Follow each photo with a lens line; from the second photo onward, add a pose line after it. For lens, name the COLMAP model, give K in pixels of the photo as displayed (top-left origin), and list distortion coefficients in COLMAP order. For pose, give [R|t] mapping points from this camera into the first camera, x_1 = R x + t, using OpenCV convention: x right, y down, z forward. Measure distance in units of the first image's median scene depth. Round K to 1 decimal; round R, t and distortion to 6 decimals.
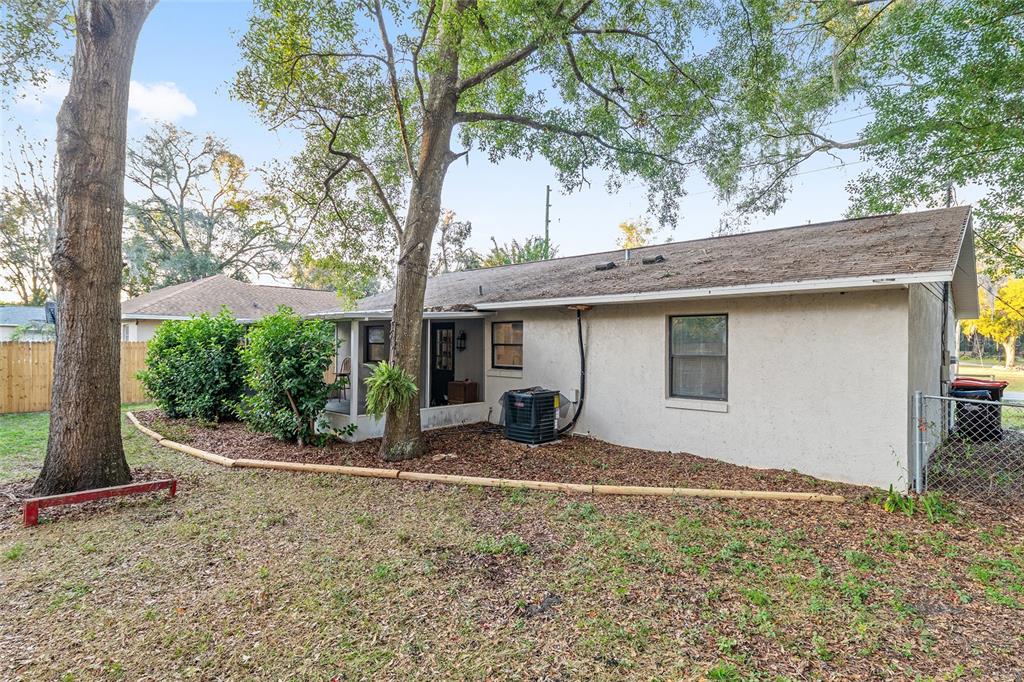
lens RADIAL K [[524.1, 0, 510.9], [0, 524.1, 341.1], [0, 0, 1]] dist [-0.001160, 0.000273]
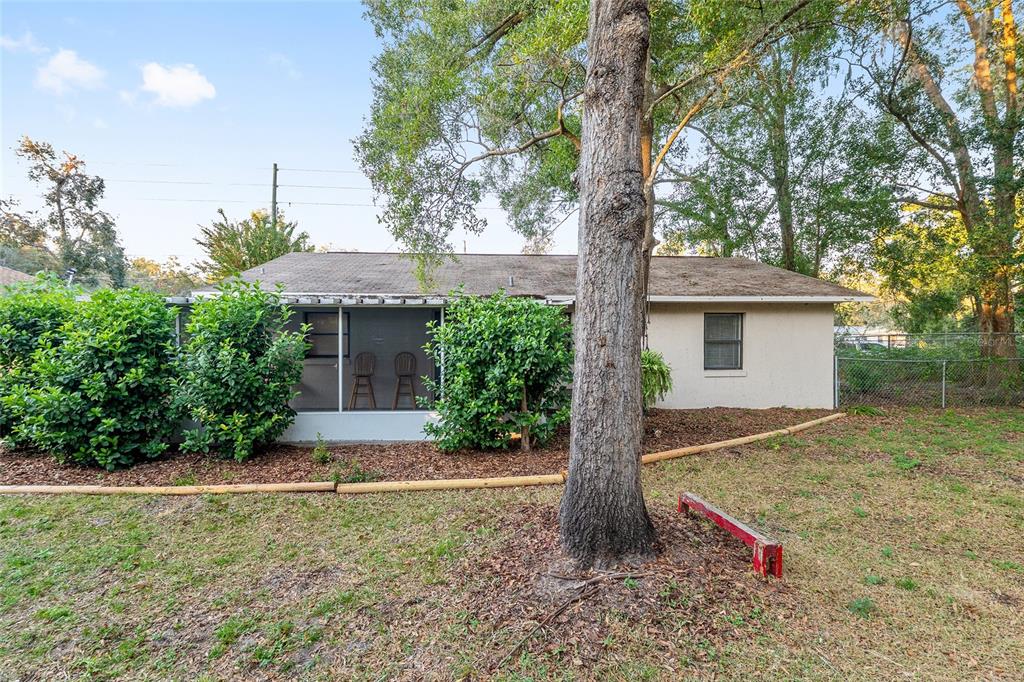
lens RADIAL K [[468.1, 0, 512.9], [0, 468.1, 337.5], [0, 0, 1]] dist [0.001352, -0.000014]
pose [[0.685956, -0.005700, 0.727620, -0.869462], [-0.001205, 0.999959, 0.008970, 0.006247], [-0.727642, -0.007030, 0.685921, 0.437175]]
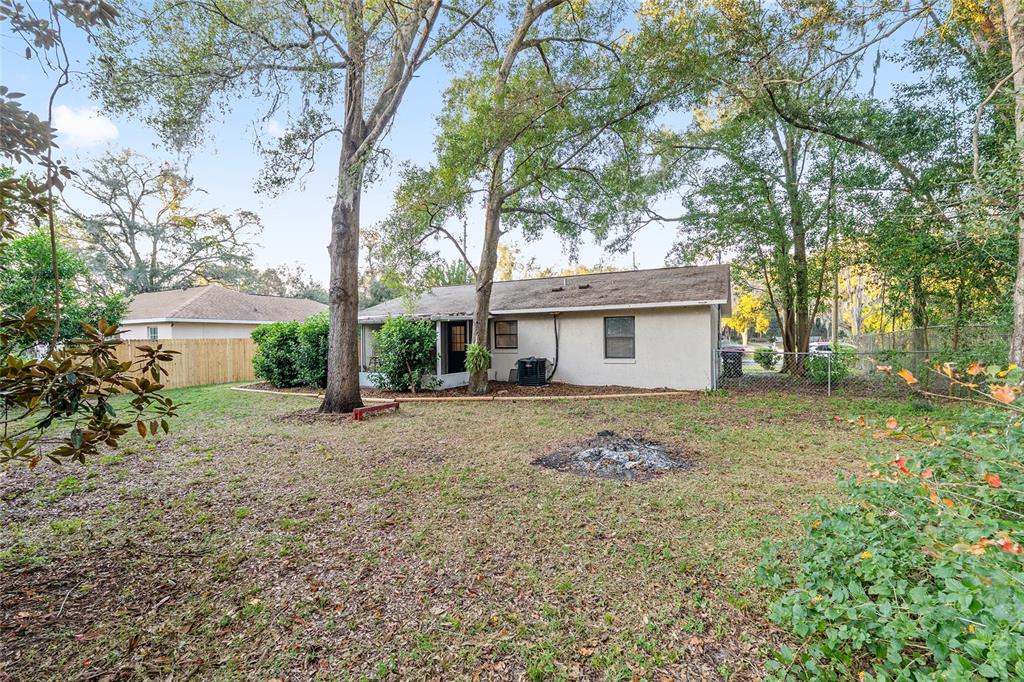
lens RADIAL K [[435.4, 0, 511.9], [0, 435.4, 340.7], [0, 0, 1]] dist [-0.010648, 0.001168]
pose [[0.963807, -0.020108, 0.265842, -0.417205], [0.017919, 0.999783, 0.010657, 0.014127], [-0.265999, -0.005507, 0.963958, -0.434007]]
